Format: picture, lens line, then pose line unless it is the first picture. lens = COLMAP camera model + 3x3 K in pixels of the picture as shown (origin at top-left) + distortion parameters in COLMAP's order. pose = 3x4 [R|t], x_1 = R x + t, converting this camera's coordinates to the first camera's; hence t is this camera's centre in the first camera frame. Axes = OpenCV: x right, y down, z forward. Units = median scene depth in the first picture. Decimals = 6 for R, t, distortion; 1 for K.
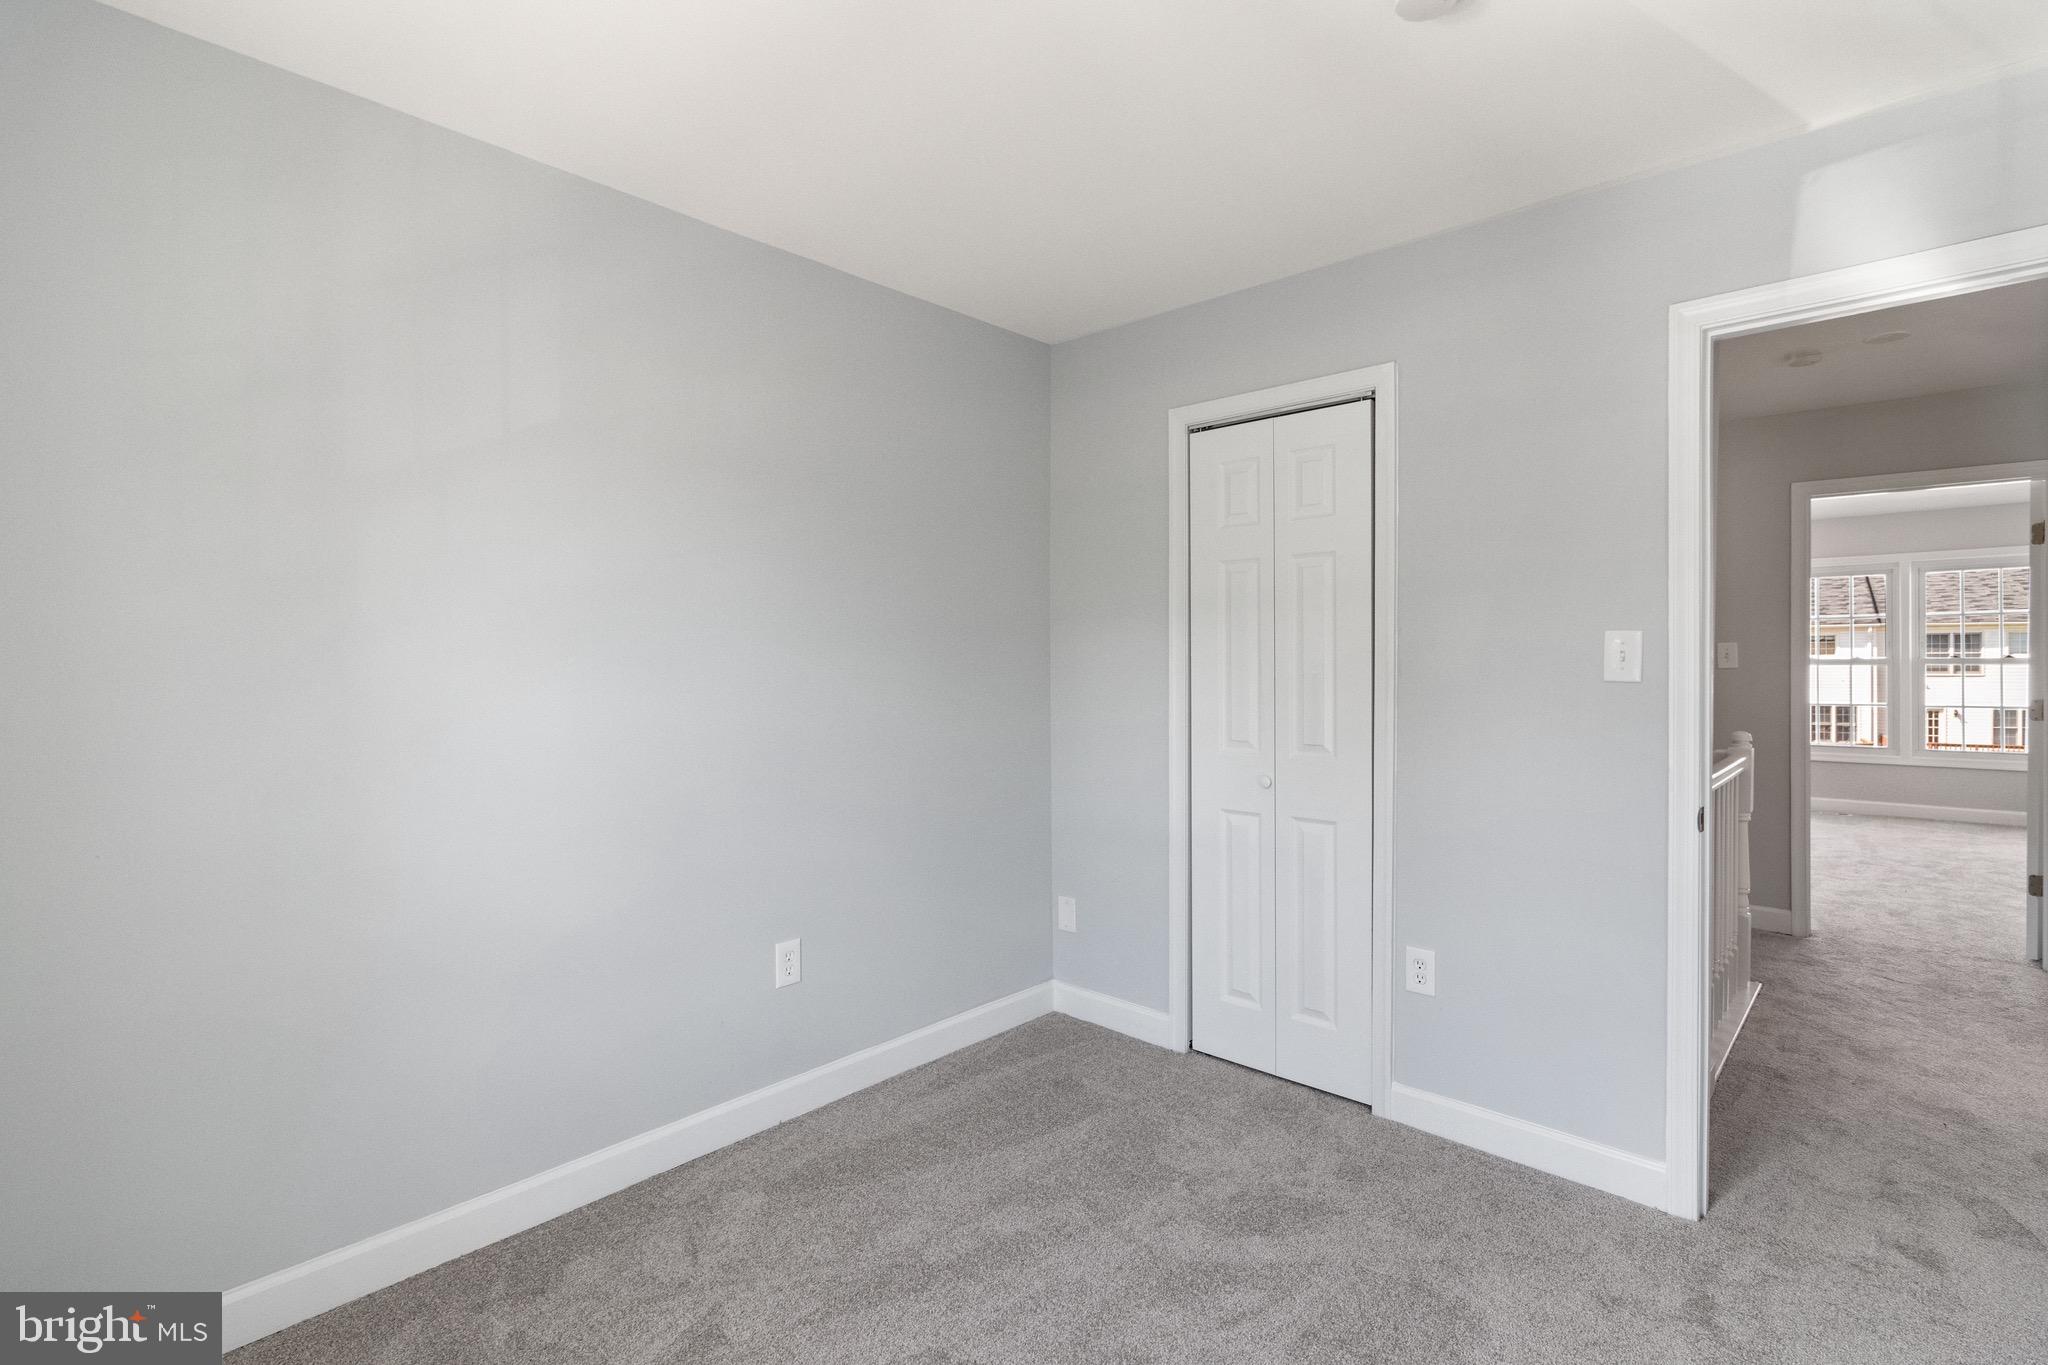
lens RADIAL K [[962.8, 0, 1029.8], [0, 962.8, 676.8], [0, 0, 1]] dist [0.000672, -0.001068]
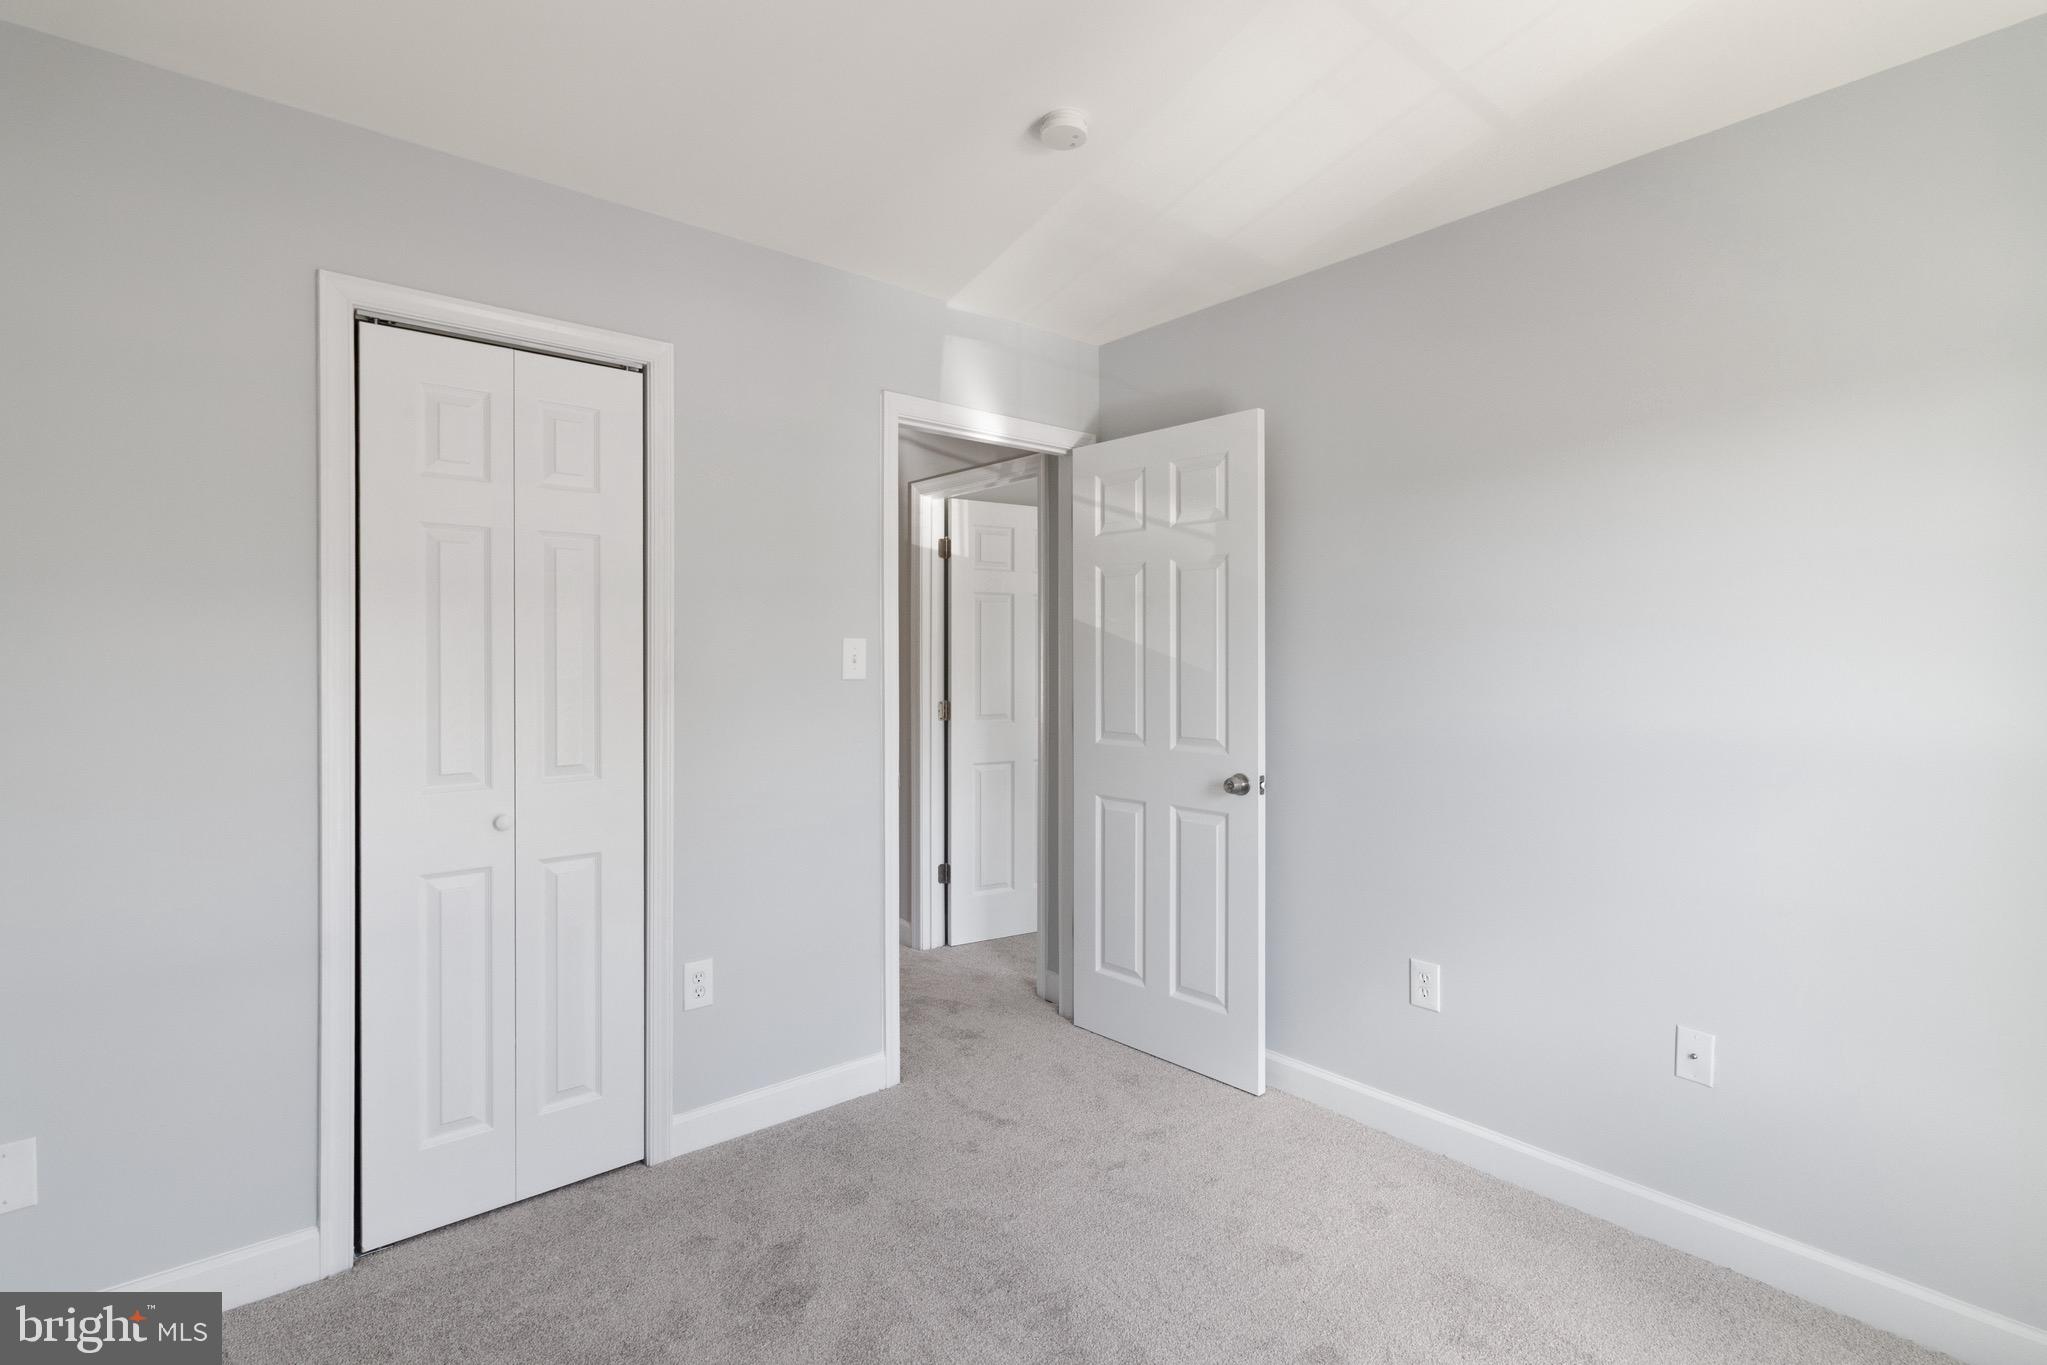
lens RADIAL K [[962.3, 0, 1014.9], [0, 962.3, 666.1], [0, 0, 1]] dist [0.000672, -0.001068]
pose [[0.123435, -0.002711, 0.992349, -0.509061], [0.017685, 0.999843, 0.000531, -0.008267], [-0.992195, 0.017484, 0.123464, 0.558496]]
